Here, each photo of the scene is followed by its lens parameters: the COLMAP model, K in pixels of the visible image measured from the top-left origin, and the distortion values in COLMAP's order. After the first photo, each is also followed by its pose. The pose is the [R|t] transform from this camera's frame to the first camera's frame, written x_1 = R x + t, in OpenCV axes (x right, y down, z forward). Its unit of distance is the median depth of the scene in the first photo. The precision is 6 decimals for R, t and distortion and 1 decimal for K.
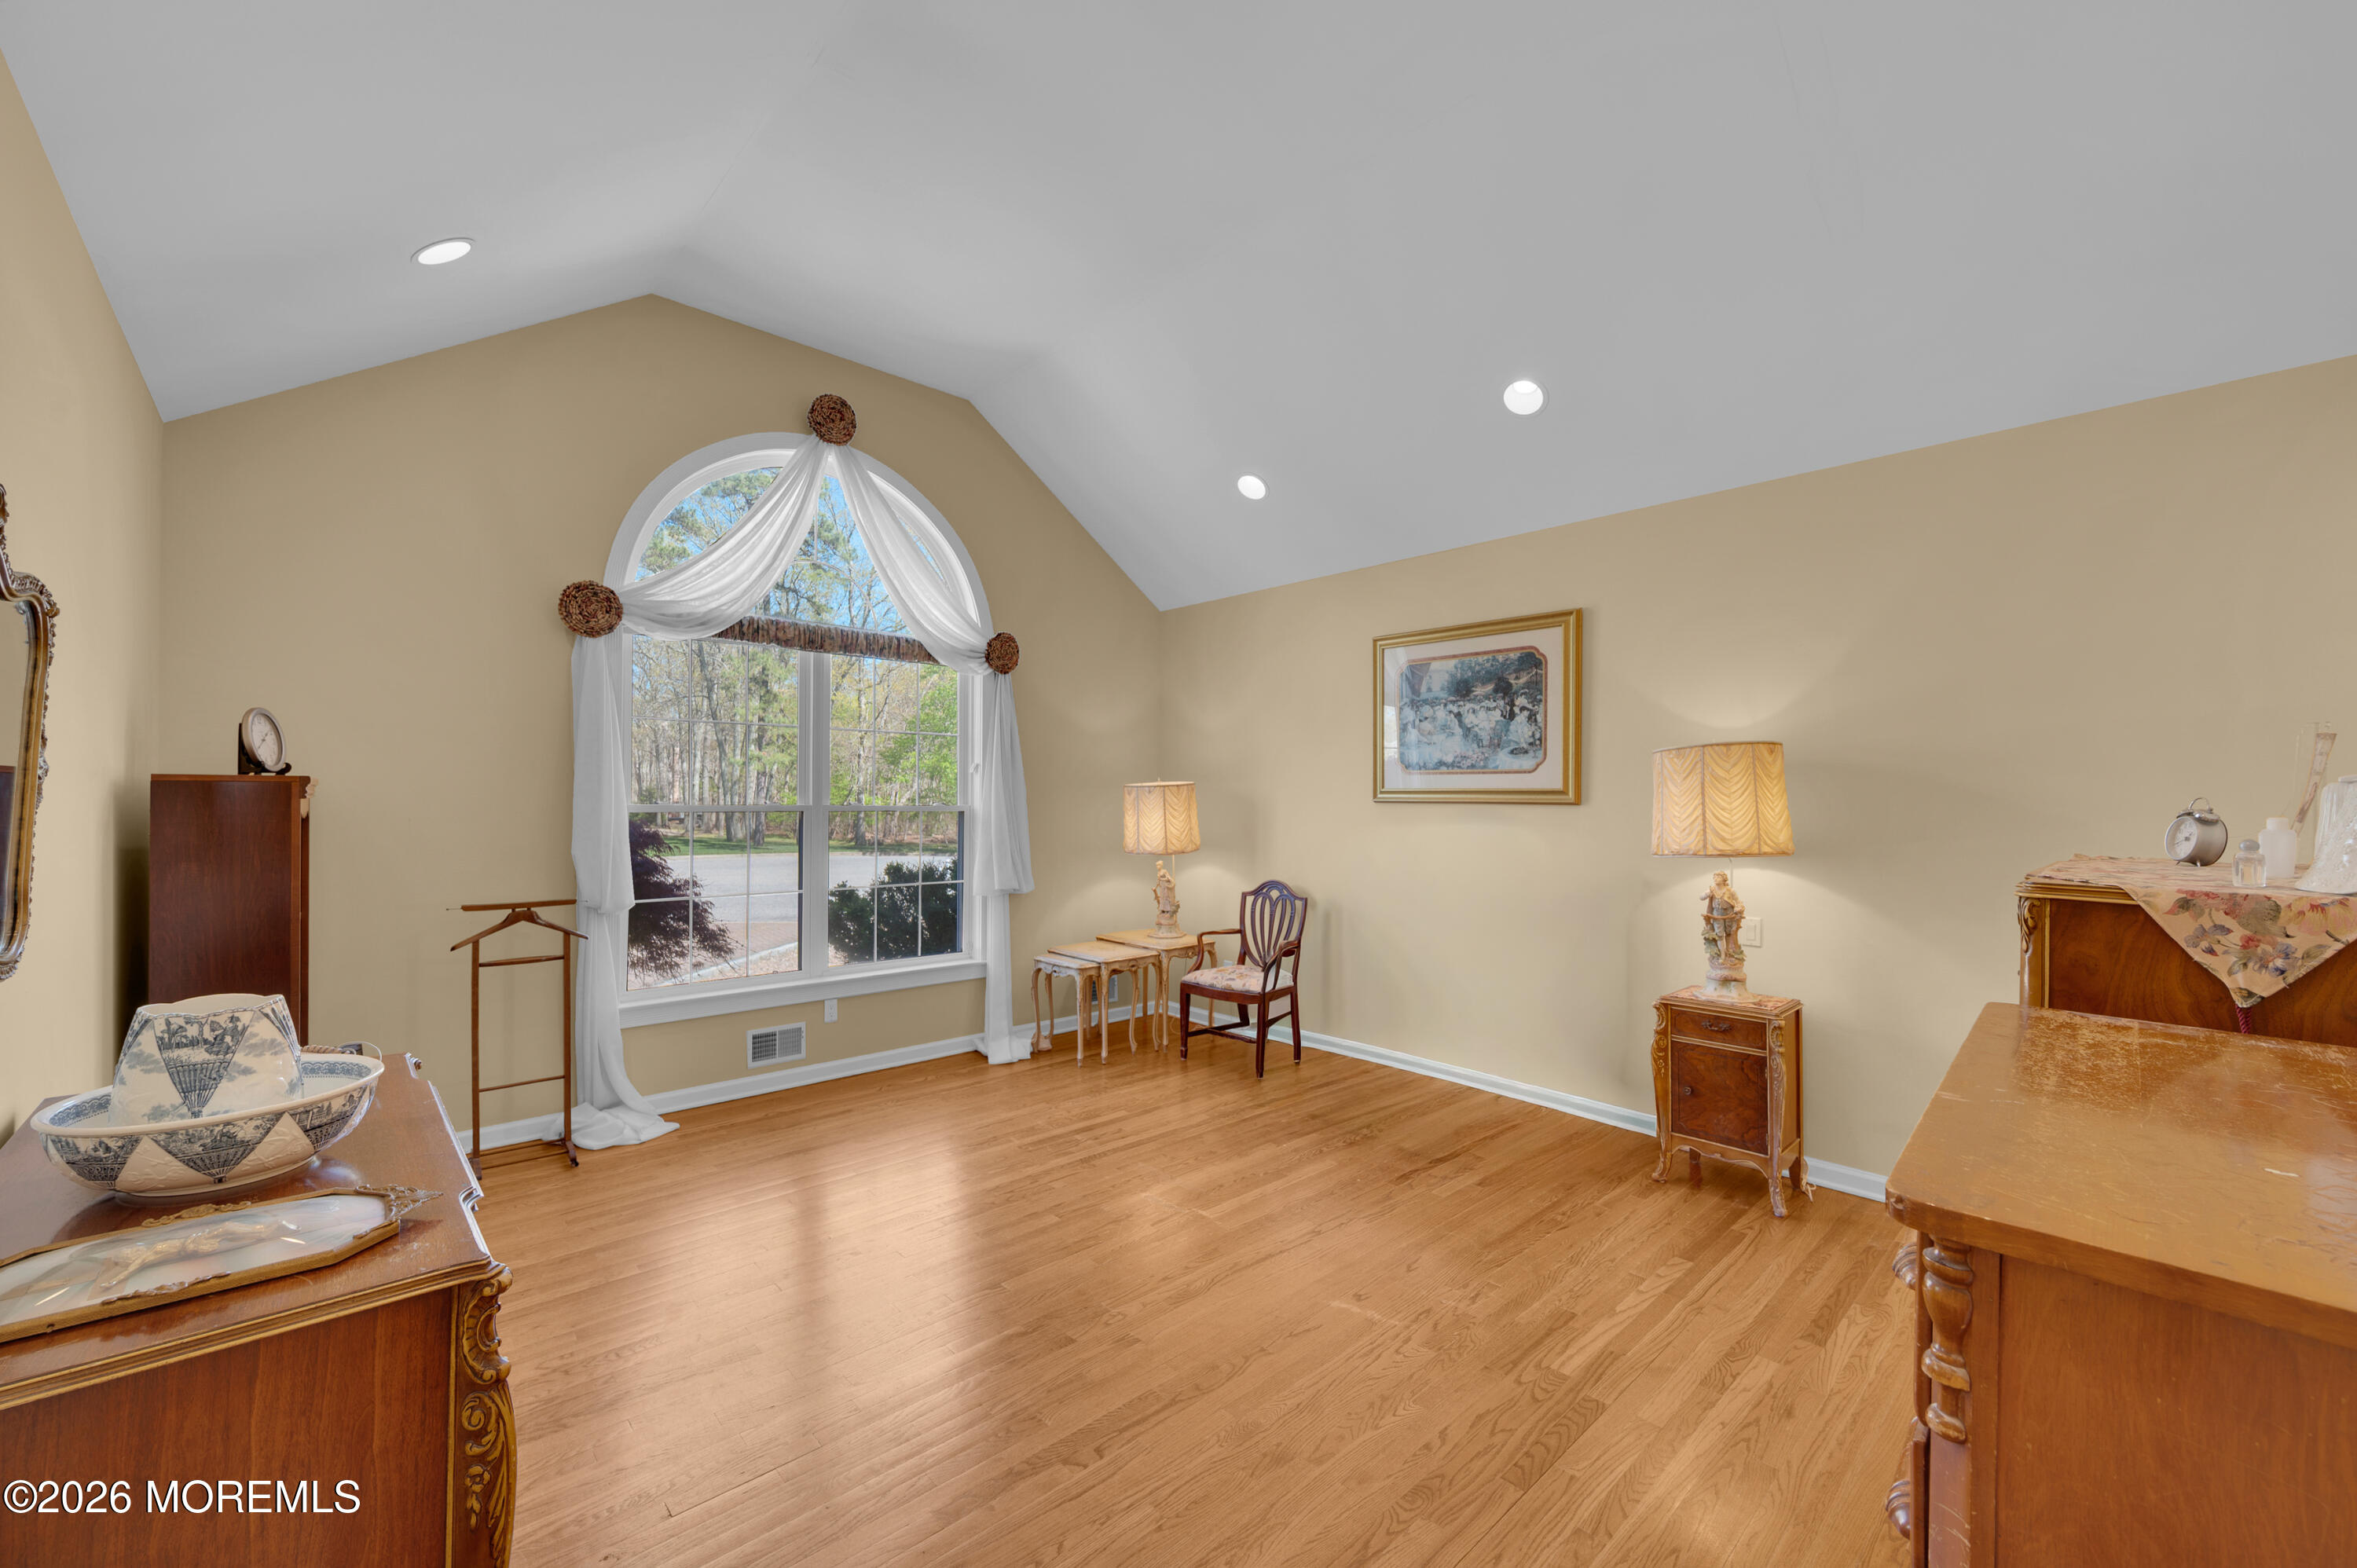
lens RADIAL K [[931.3, 0, 1200.6], [0, 931.3, 795.0], [0, 0, 1]] dist [0.003254, 0.000514]
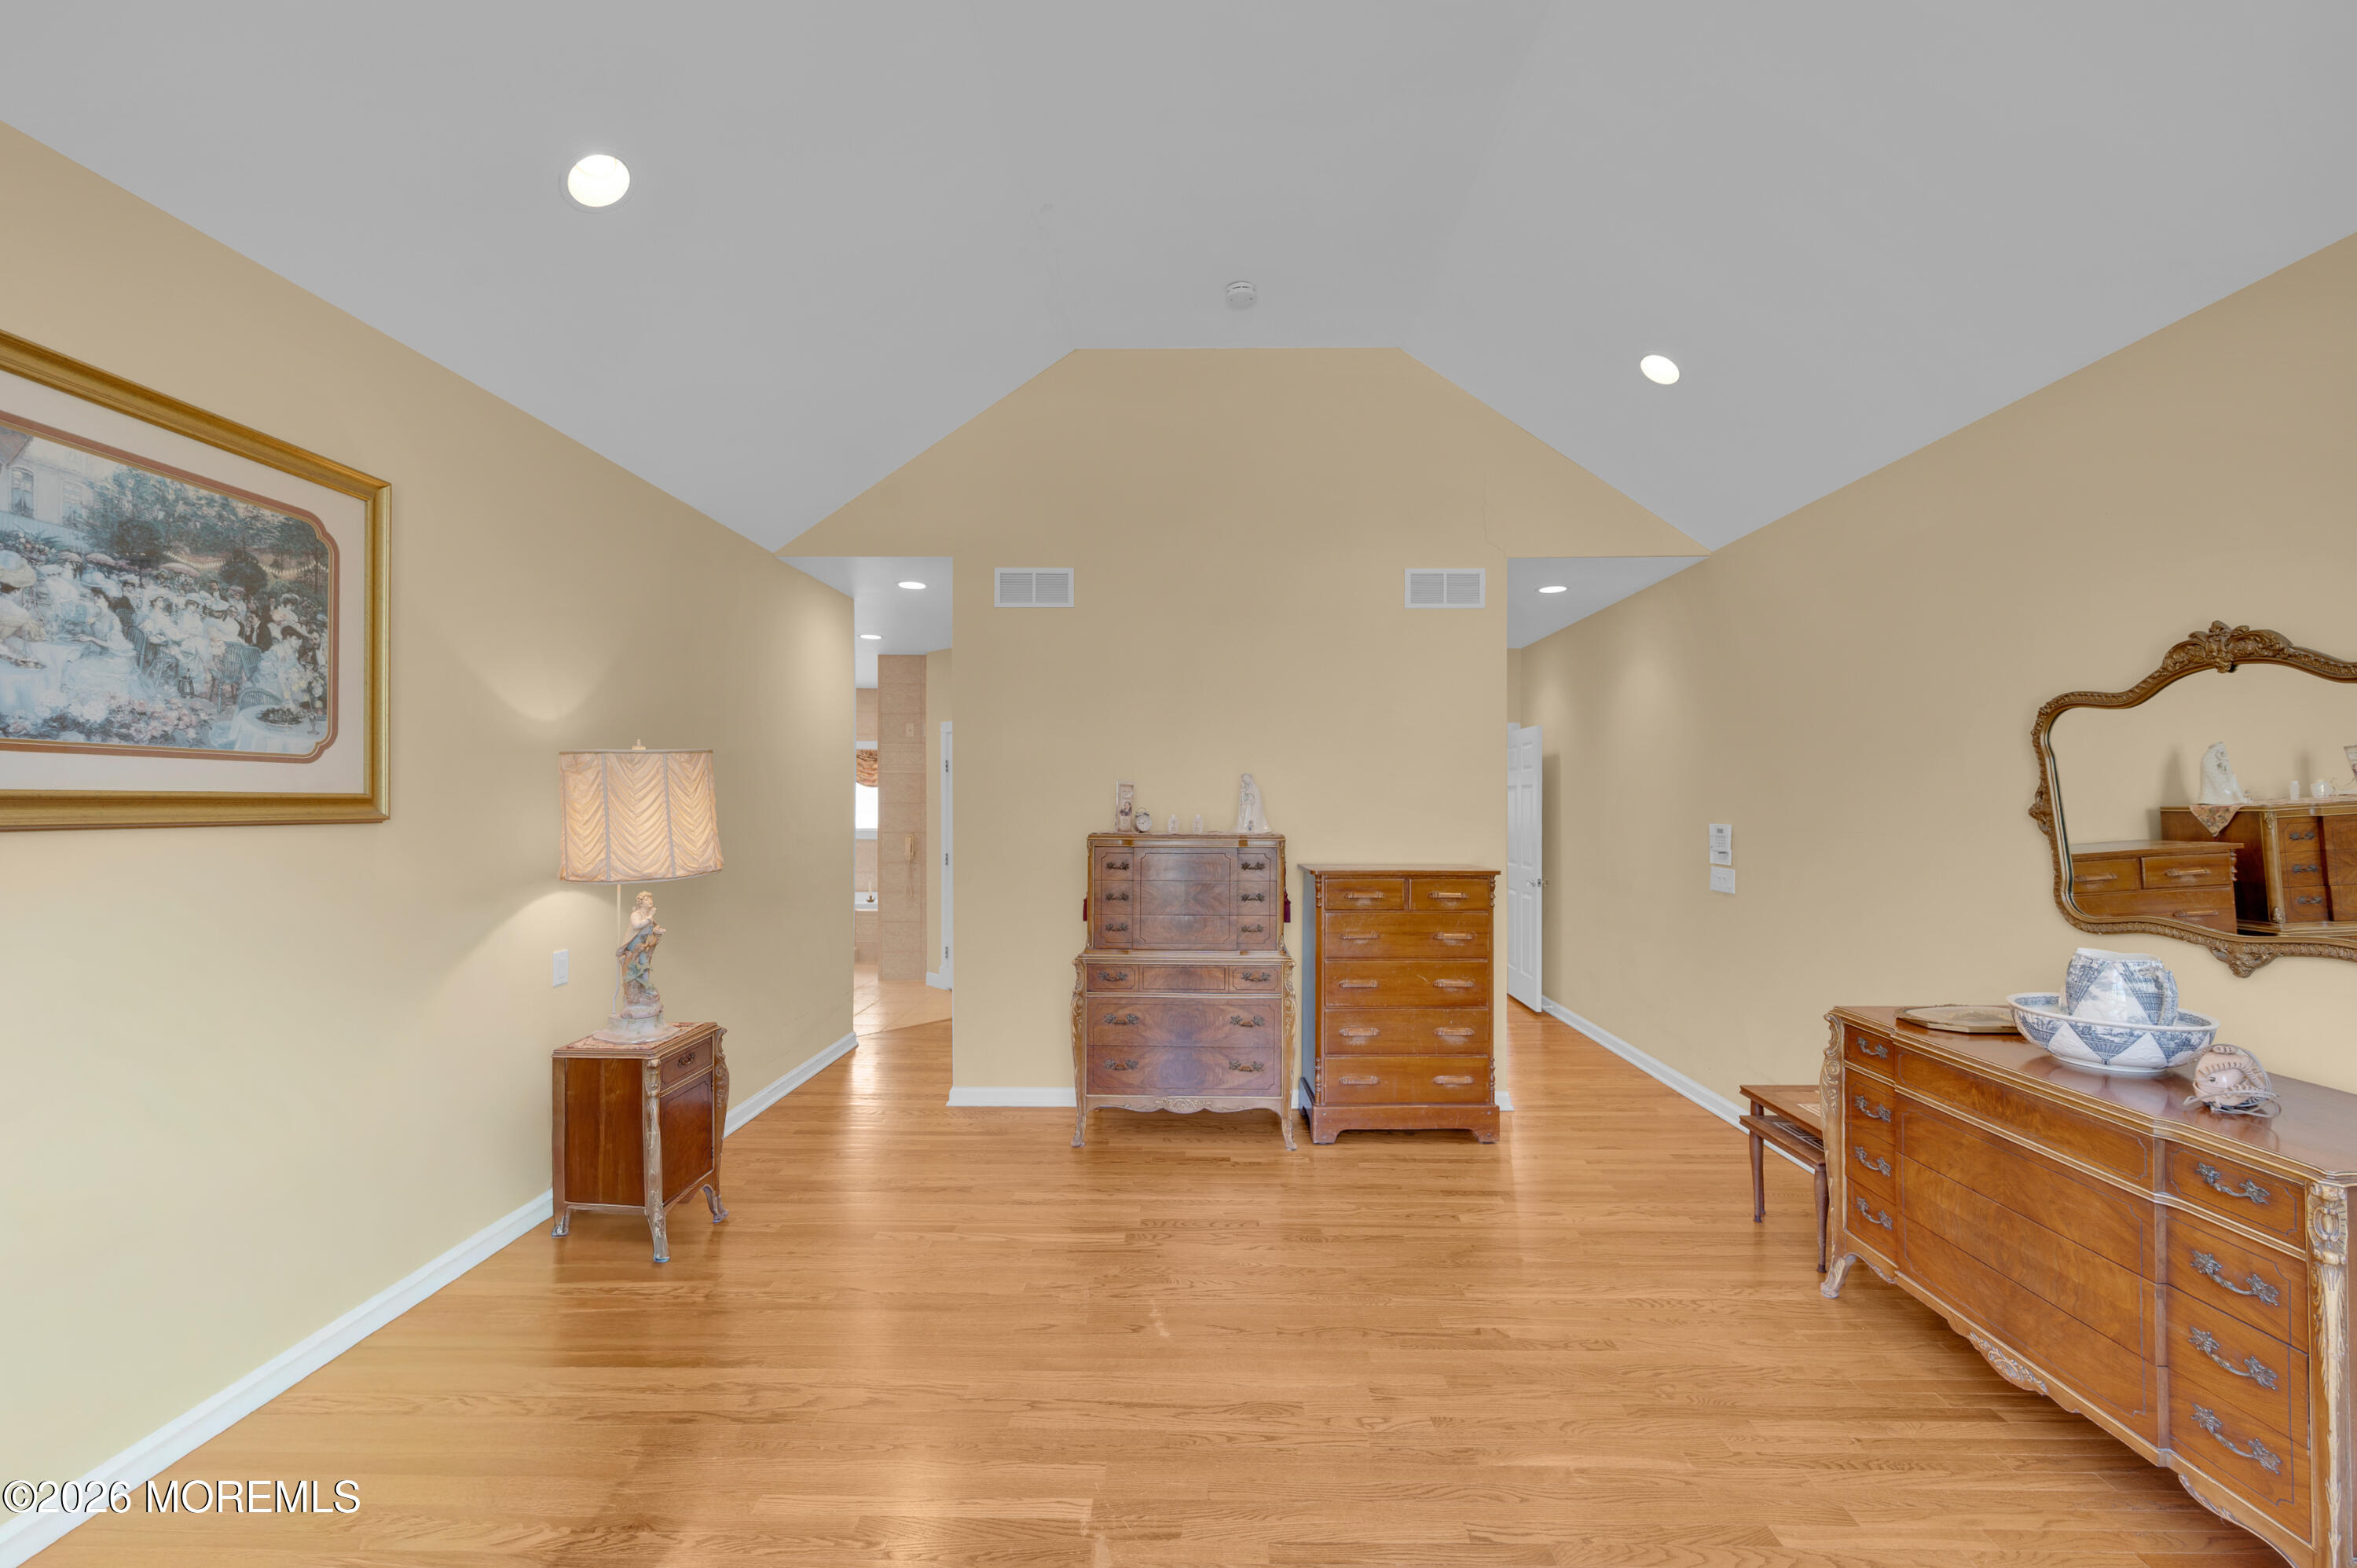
lens RADIAL K [[931.3, 0, 1199.9], [0, 931.3, 786.6], [0, 0, 1]] dist [0.003254, 0.000514]
pose [[-0.702369, 0.004247, 0.711800, -0.336408], [-0.006772, 0.999897, -0.012649, -0.007003], [-0.711781, -0.013704, -0.702268, 0.972768]]
